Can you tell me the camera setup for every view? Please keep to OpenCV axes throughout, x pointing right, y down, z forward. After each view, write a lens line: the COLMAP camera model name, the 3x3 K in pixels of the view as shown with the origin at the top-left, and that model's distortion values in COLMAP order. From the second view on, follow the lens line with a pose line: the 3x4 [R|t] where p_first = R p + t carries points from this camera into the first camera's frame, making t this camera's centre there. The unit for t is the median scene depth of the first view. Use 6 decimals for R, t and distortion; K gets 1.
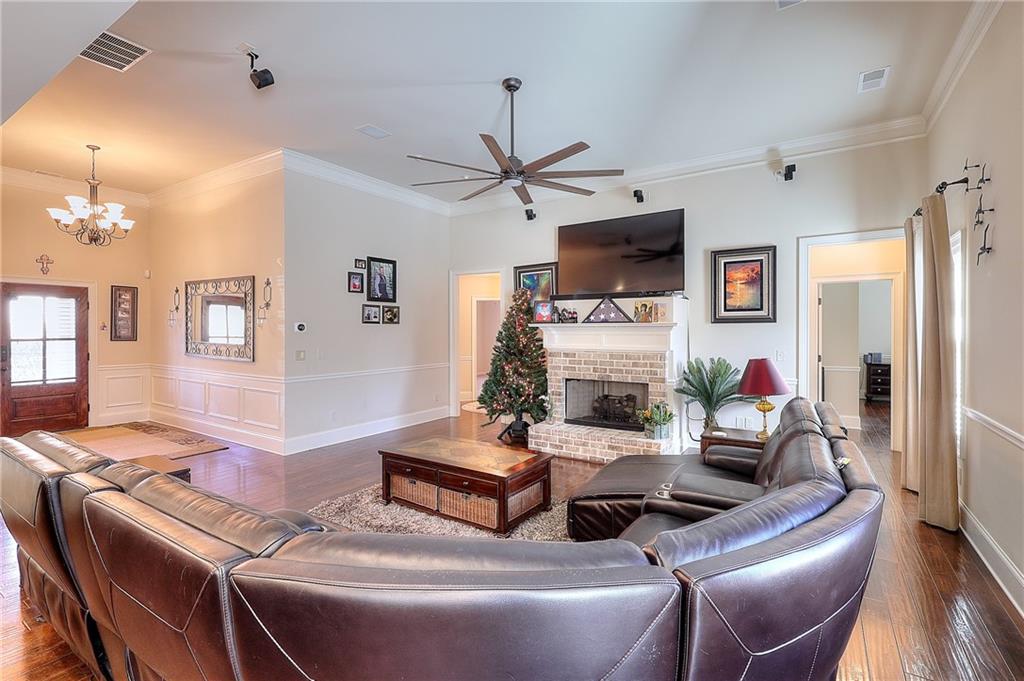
lens RADIAL K [[470.5, 0, 510.2], [0, 470.5, 333.0], [0, 0, 1]] dist [-0.002918, -0.000012]
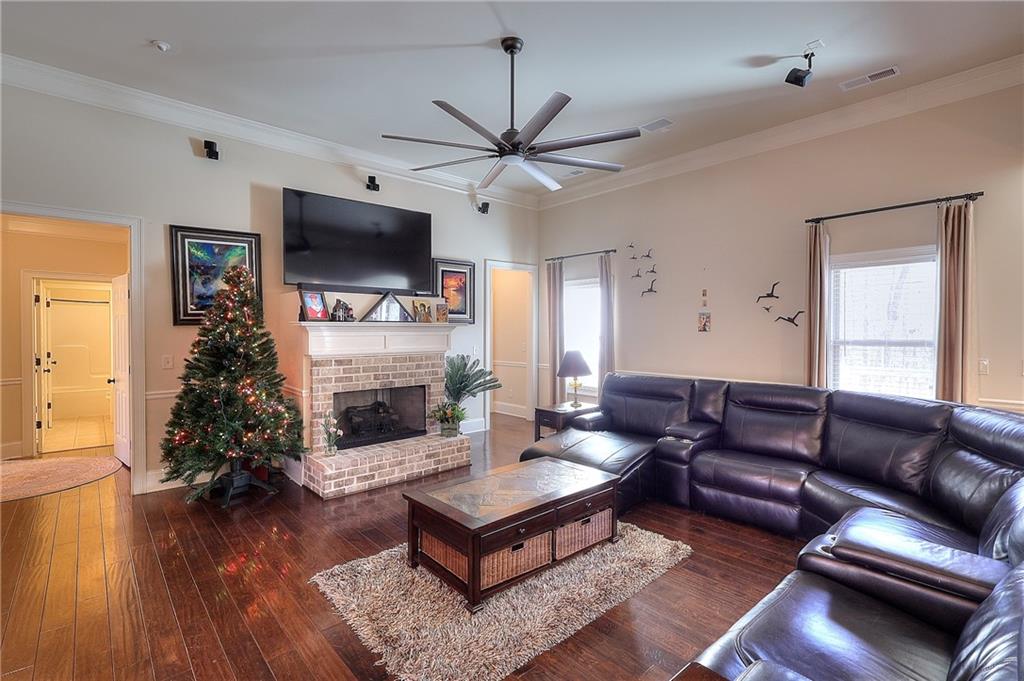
lens RADIAL K [[470.5, 0, 510.0], [0, 470.5, 337.7], [0, 0, 1]] dist [-0.002918, -0.000012]
pose [[0.255296, -0.014227, 0.966758, -0.597084], [0.009784, 0.999879, 0.012131, -0.001017], [-0.966814, 0.006362, 0.255404, 0.563715]]
